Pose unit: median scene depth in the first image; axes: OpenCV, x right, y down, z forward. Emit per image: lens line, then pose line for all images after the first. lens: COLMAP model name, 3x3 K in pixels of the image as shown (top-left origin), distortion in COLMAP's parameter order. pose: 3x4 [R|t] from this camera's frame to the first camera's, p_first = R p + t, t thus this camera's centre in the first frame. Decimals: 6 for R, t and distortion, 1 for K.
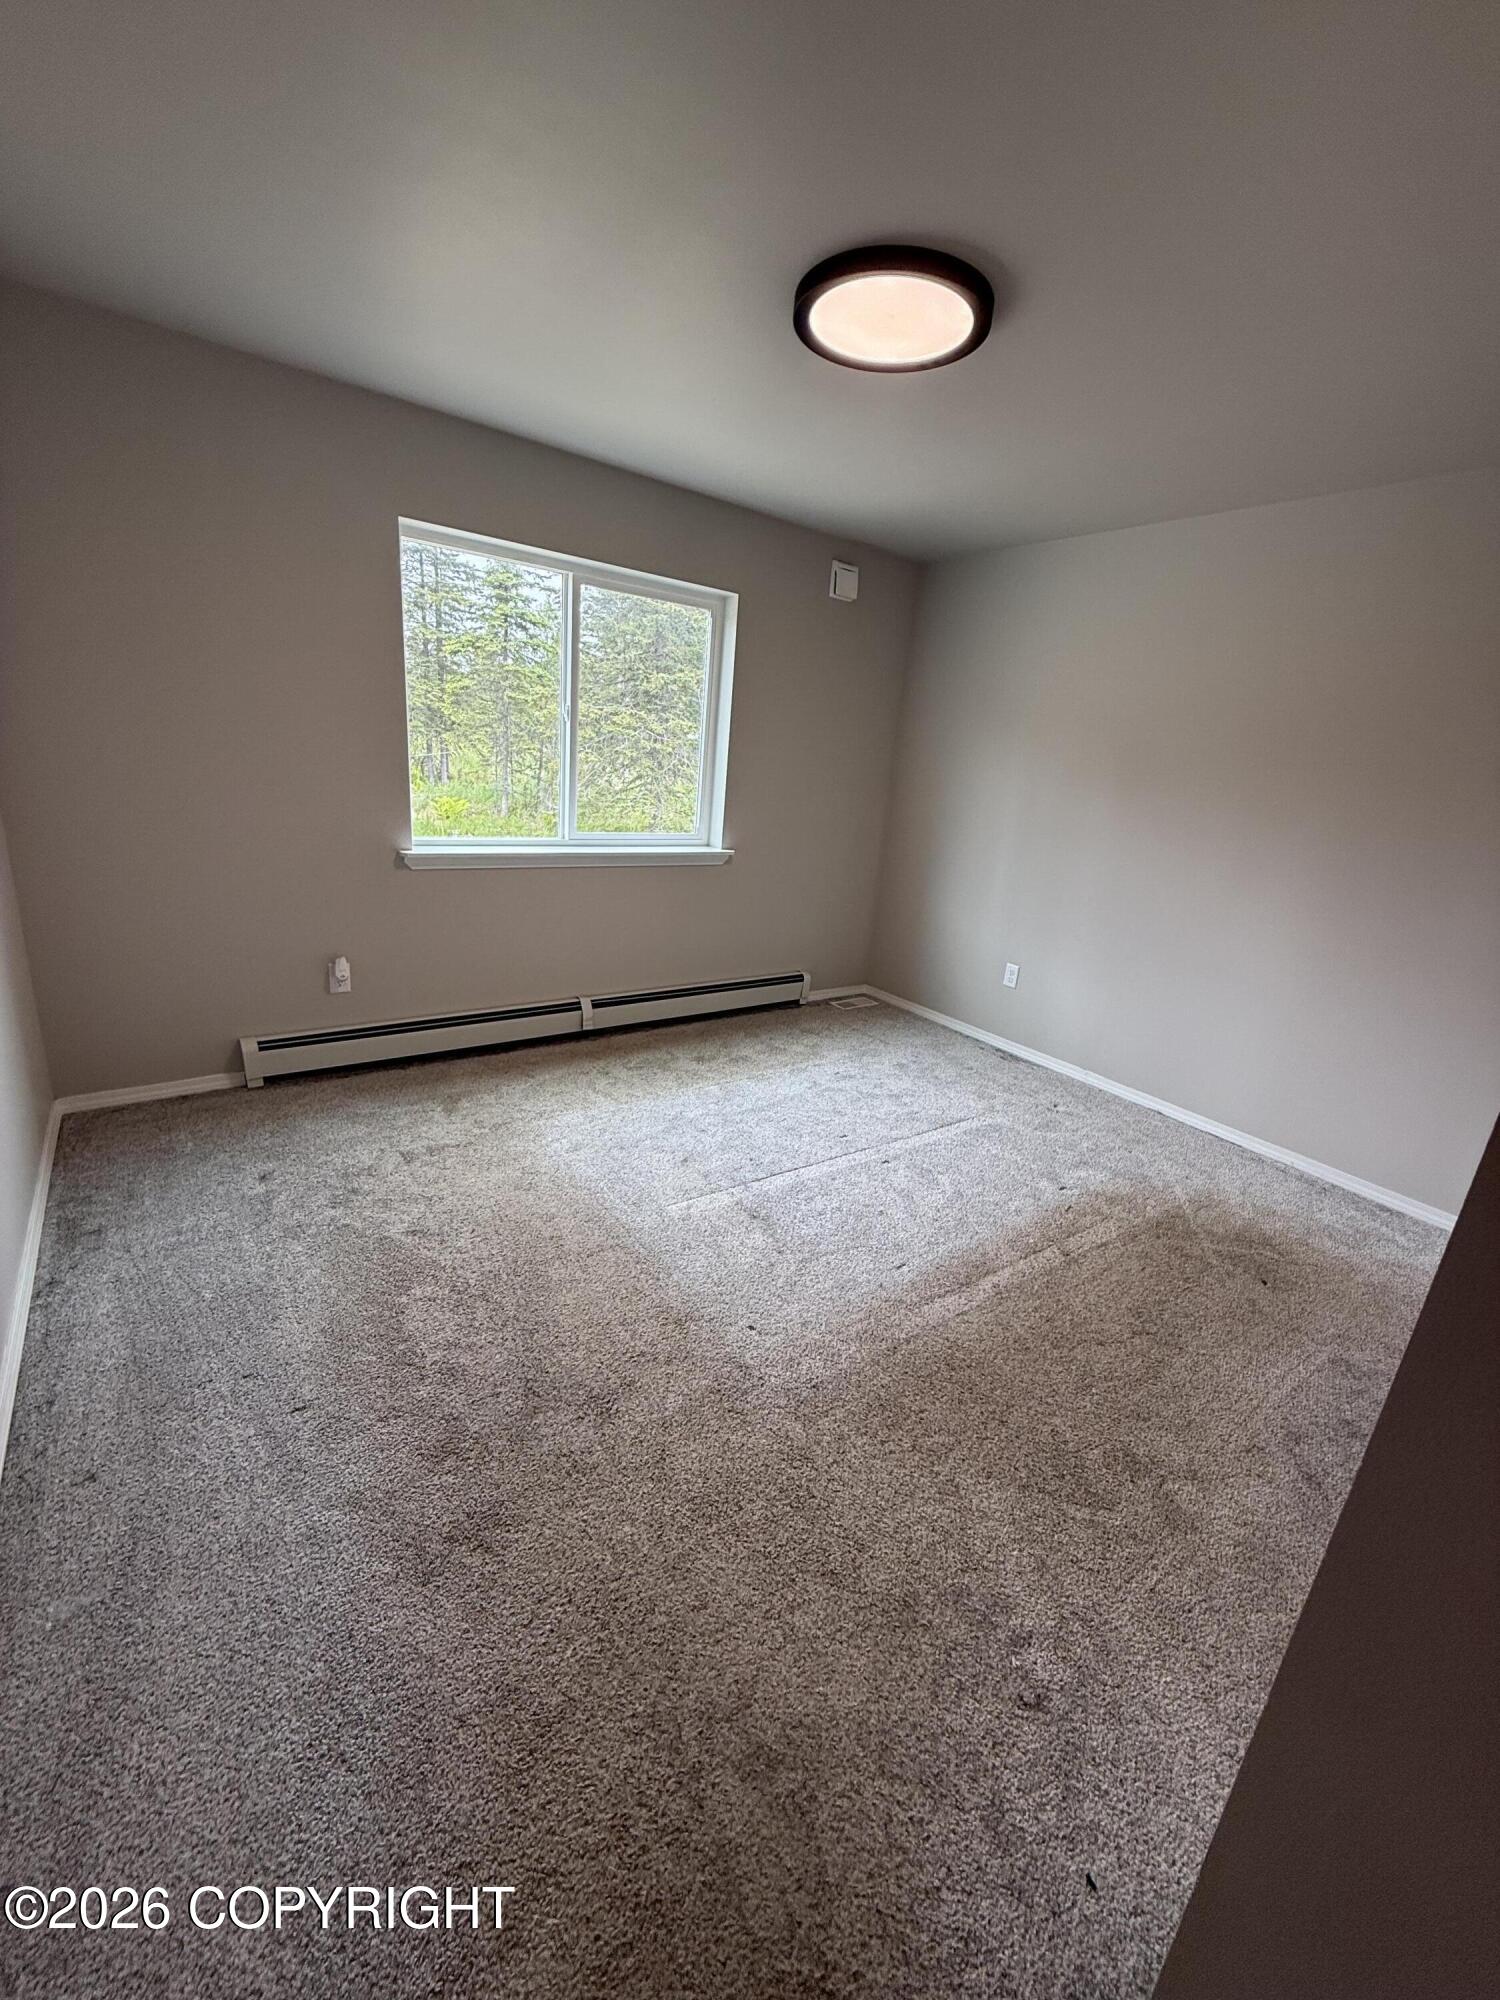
lens RADIAL K [[793.7, 0, 748.7], [0, 793.7, 994.3], [0, 0, 1]] dist [-0.000977, -0.000139]
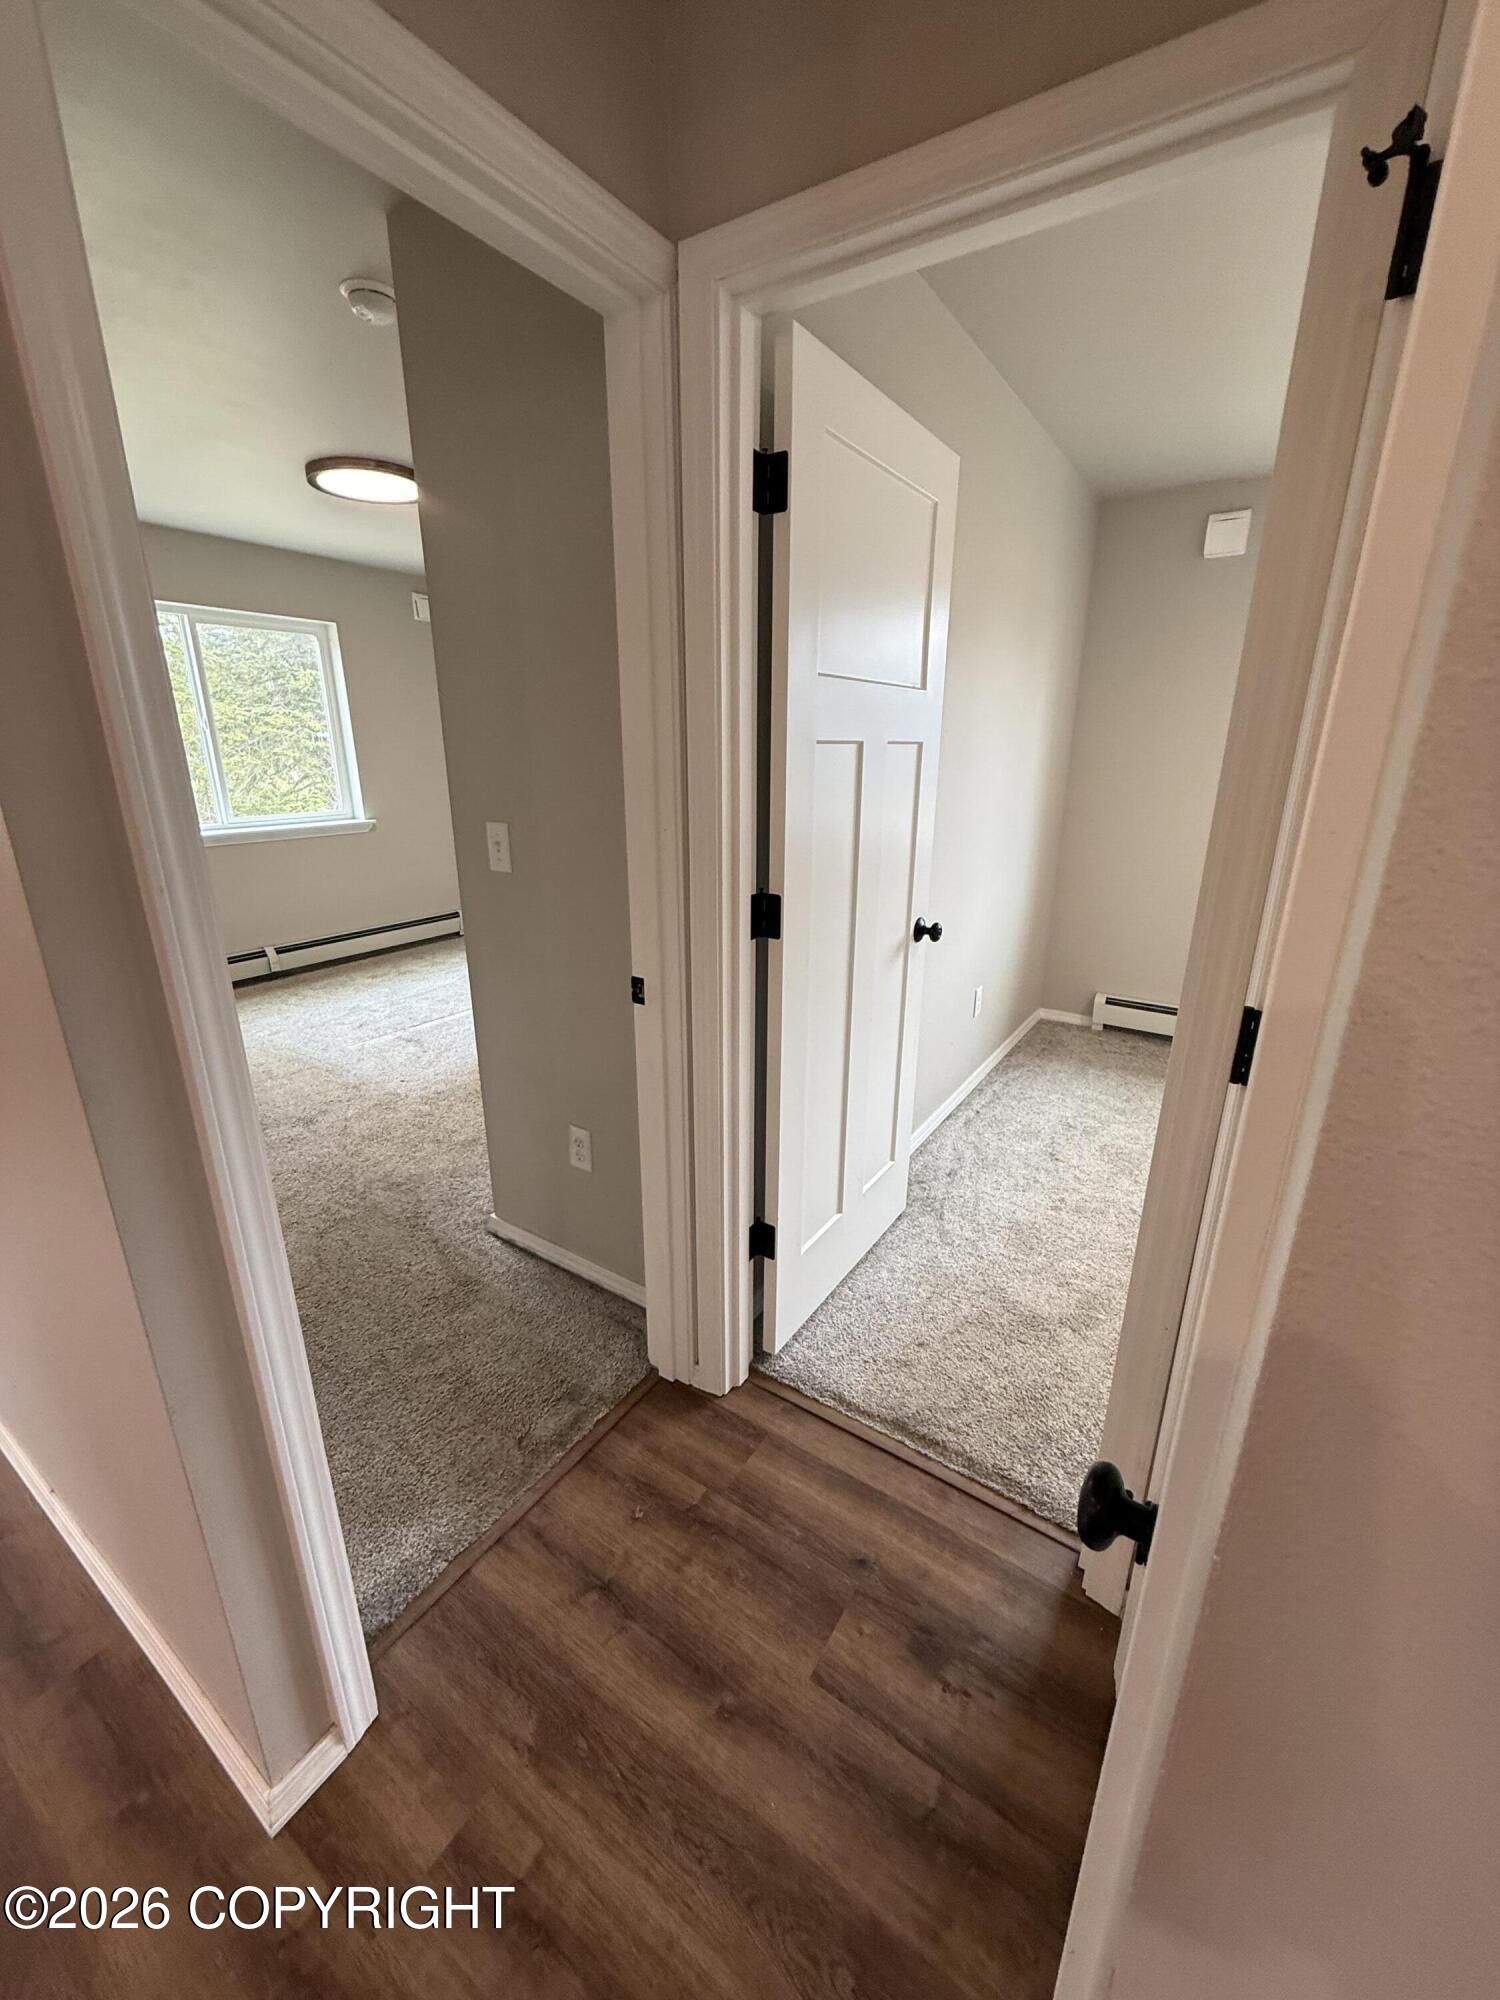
lens RADIAL K [[793.7, 0, 748.7], [0, 793.7, 994.3], [0, 0, 1]] dist [-0.000977, -0.000139]
pose [[0.935182, -0.179857, 0.305102, 0.111312], [0.171948, 0.983688, 0.052835, 0.144130], [-0.309628, 0.003051, 0.950853, -0.445062]]
